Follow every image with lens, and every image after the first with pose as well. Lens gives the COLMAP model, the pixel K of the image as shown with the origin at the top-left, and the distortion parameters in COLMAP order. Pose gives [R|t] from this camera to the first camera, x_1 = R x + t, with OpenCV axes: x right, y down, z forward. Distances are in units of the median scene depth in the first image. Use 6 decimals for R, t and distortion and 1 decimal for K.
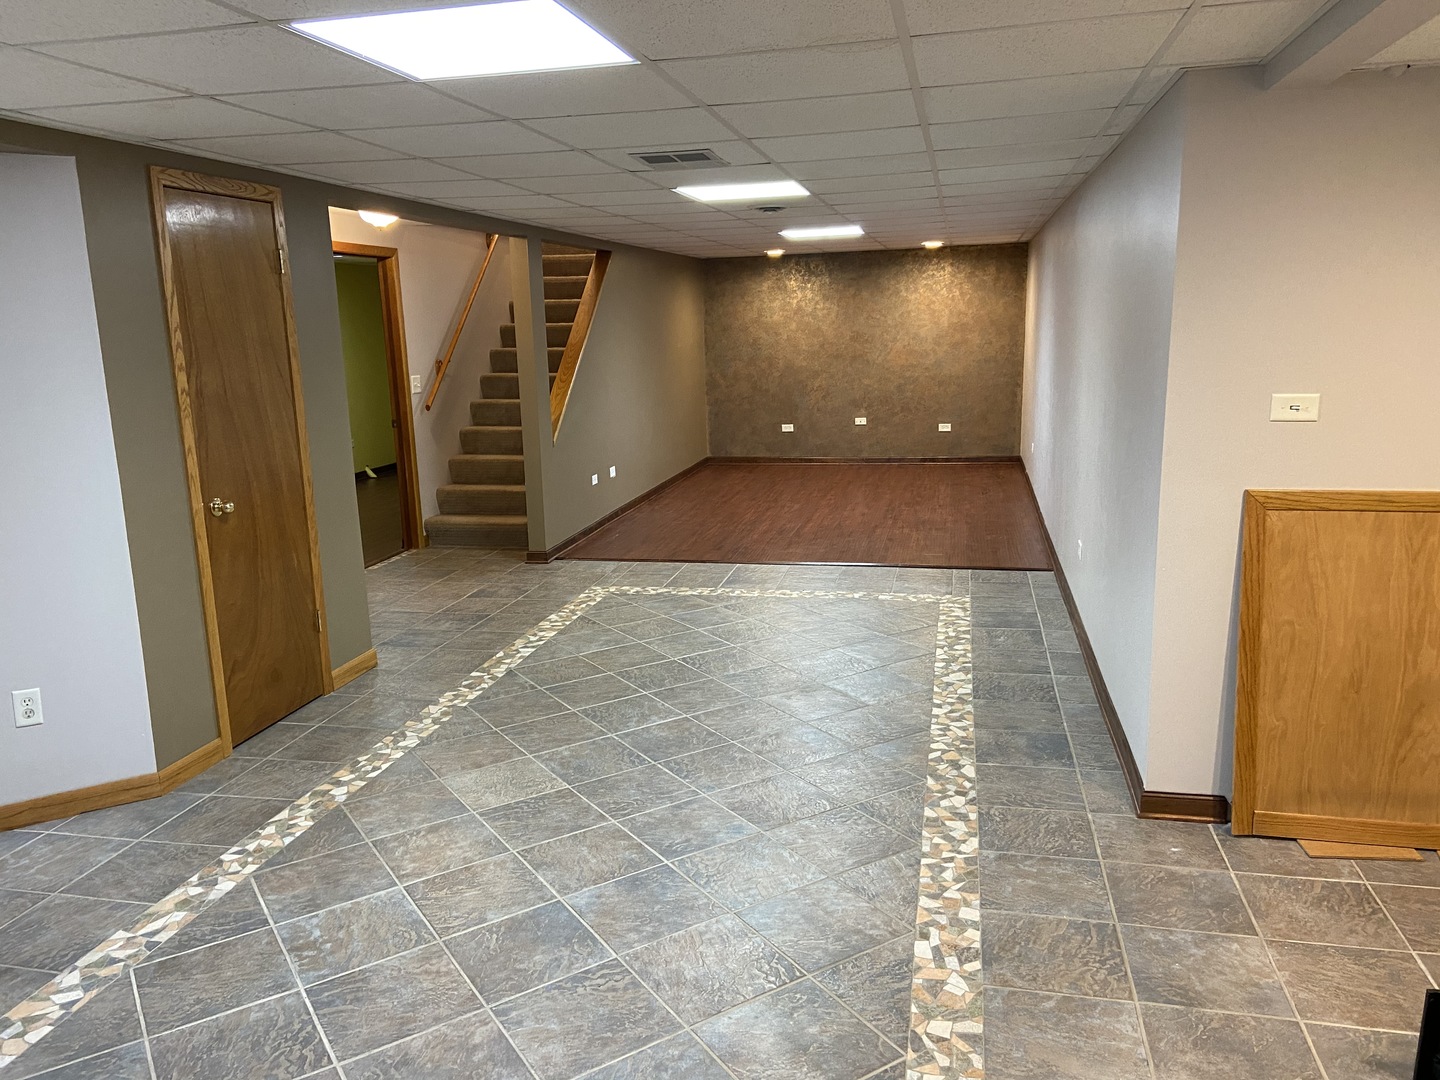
lens RADIAL K [[1071.2, 0, 713.6], [0, 1071.2, 528.7], [0, 0, 1]] dist [0.123284, -0.153554]
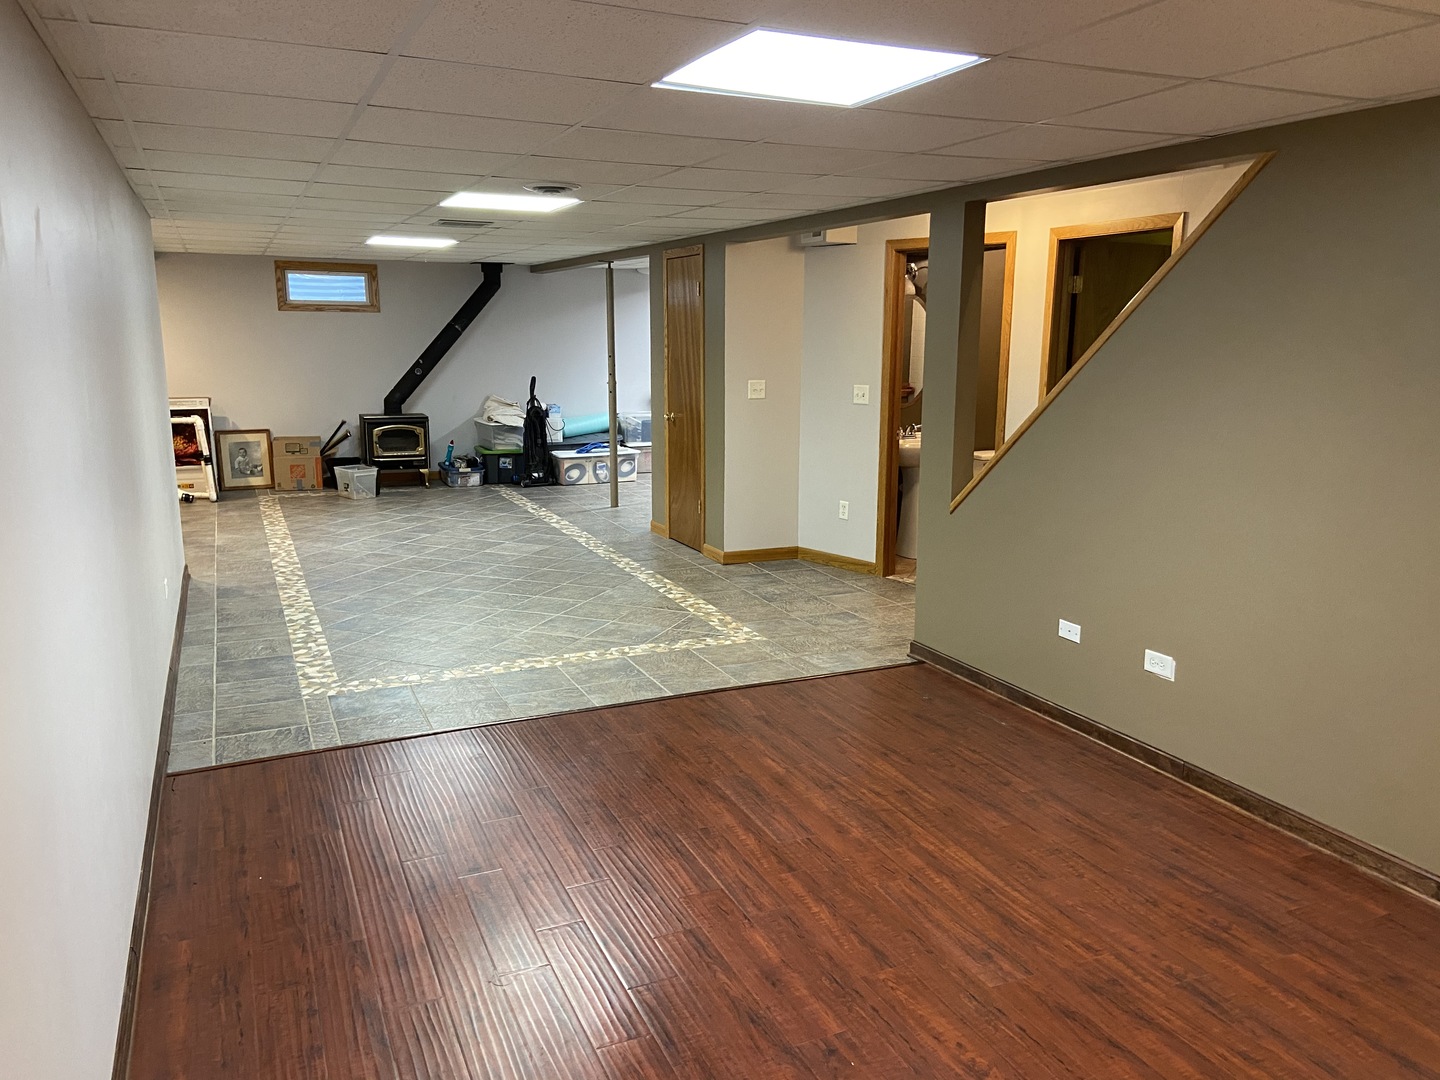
lens RADIAL K [[1071.2, 0, 713.6], [0, 1071.2, 528.7], [0, 0, 1]] dist [0.123284, -0.153554]
pose [[-0.798603, 0.138695, -0.585659, 0.521297], [-0.099053, 0.929528, 0.355198, -0.417950], [0.593651, 0.341674, -0.728586, 2.003343]]
